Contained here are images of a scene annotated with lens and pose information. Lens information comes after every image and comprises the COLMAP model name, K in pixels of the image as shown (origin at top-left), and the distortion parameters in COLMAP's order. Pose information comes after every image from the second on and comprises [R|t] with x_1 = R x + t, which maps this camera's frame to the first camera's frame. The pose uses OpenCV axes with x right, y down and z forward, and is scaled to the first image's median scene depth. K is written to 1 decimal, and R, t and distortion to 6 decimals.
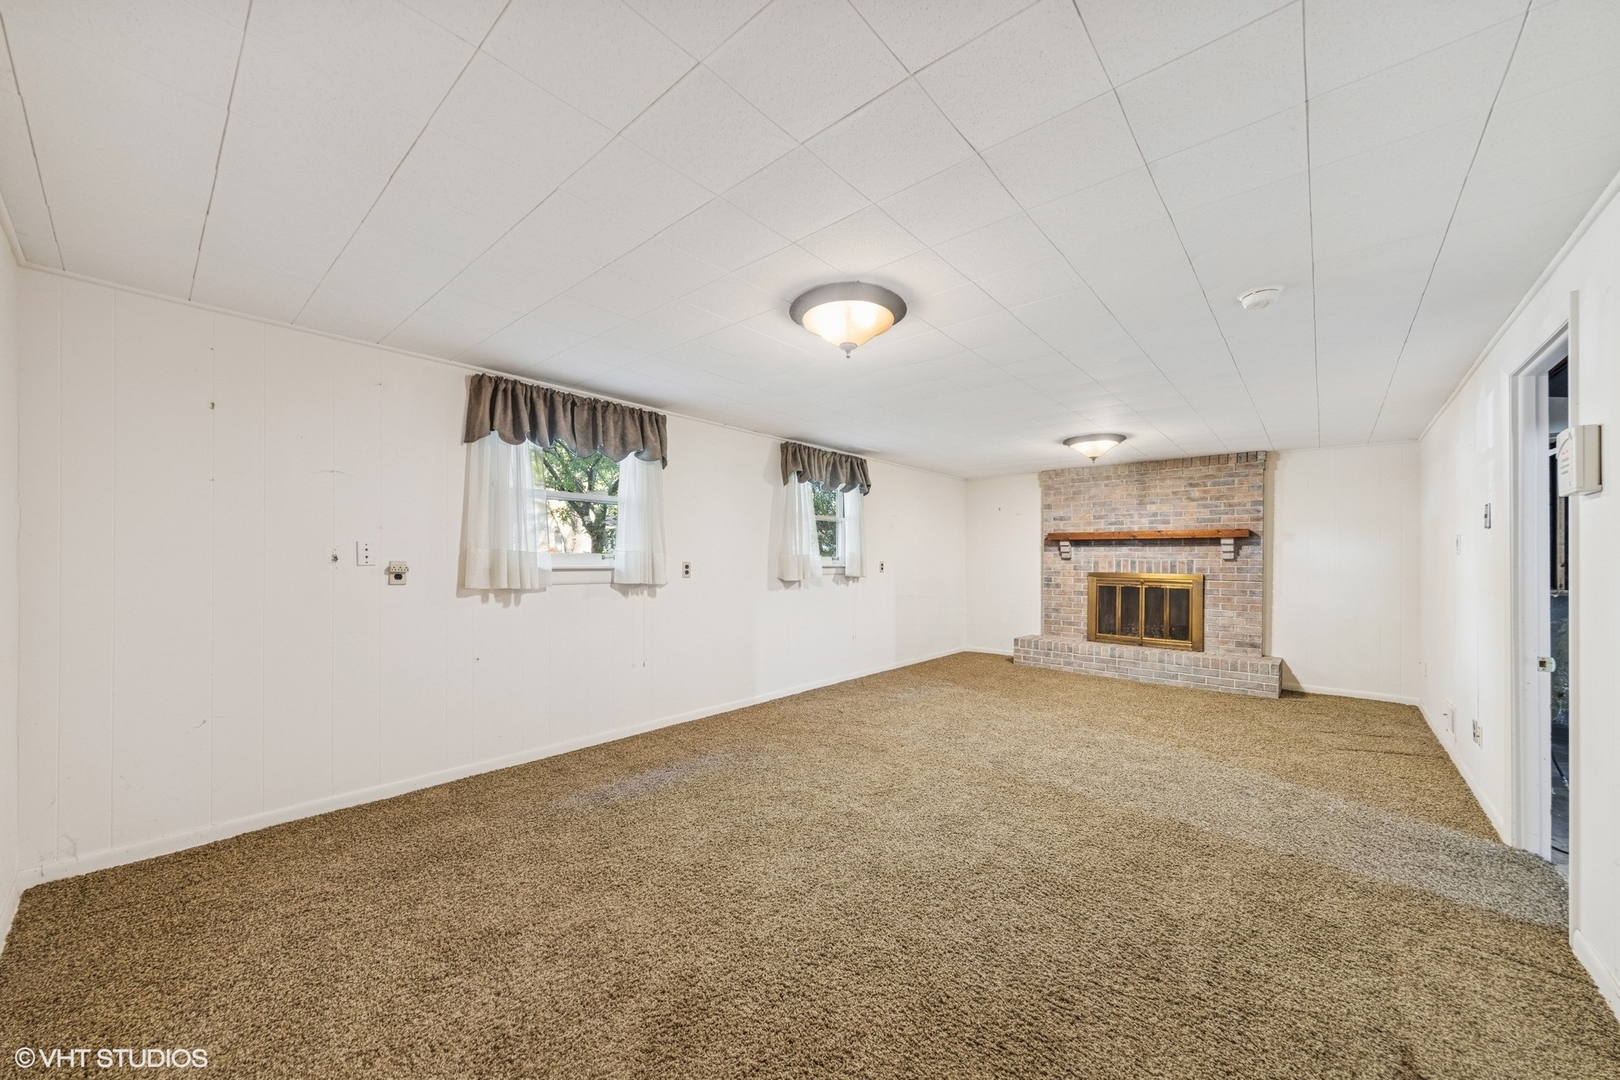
lens RADIAL K [[591.2, 0, 808.4], [0, 591.2, 555.2], [0, 0, 1]] dist [0.000388, -0.000037]
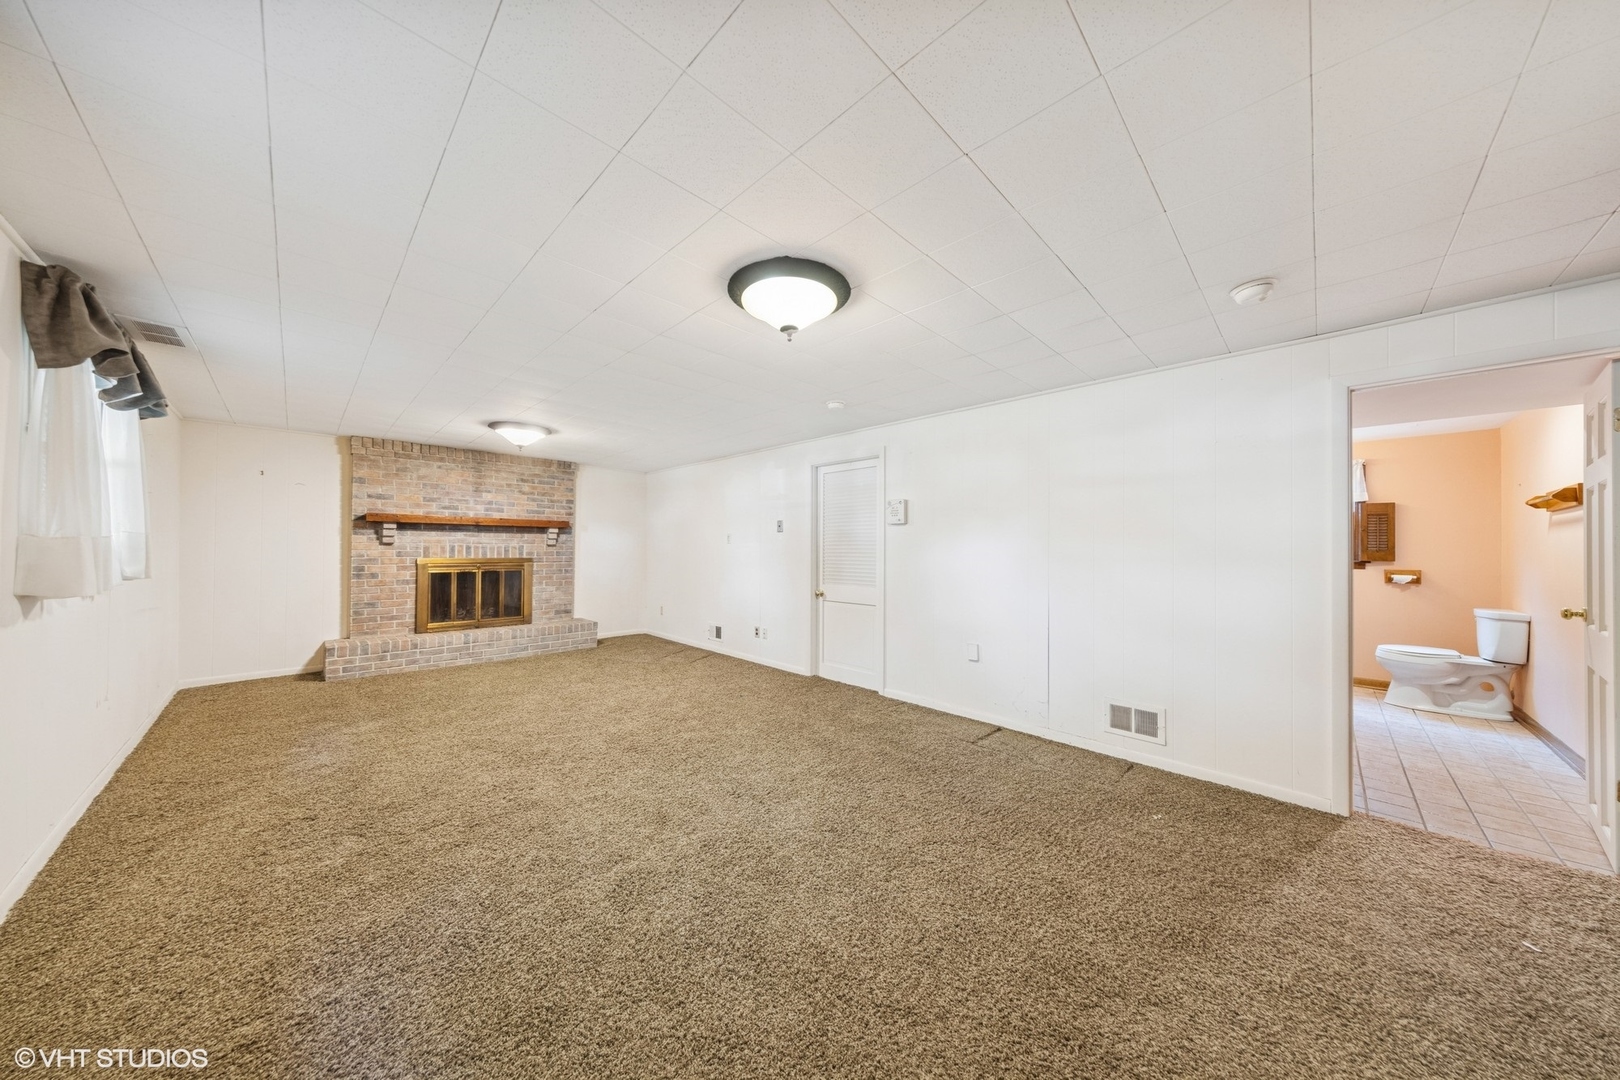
lens RADIAL K [[510.9, 0, 809.0], [0, 510.9, 543.4], [0, 0, 1]] dist [0.001677, -0.000281]
pose [[0.059230, 0.002845, 0.998240, -0.302982], [-0.009720, 0.999950, -0.002273, 0.001118], [-0.998197, -0.009568, 0.059255, 0.375616]]
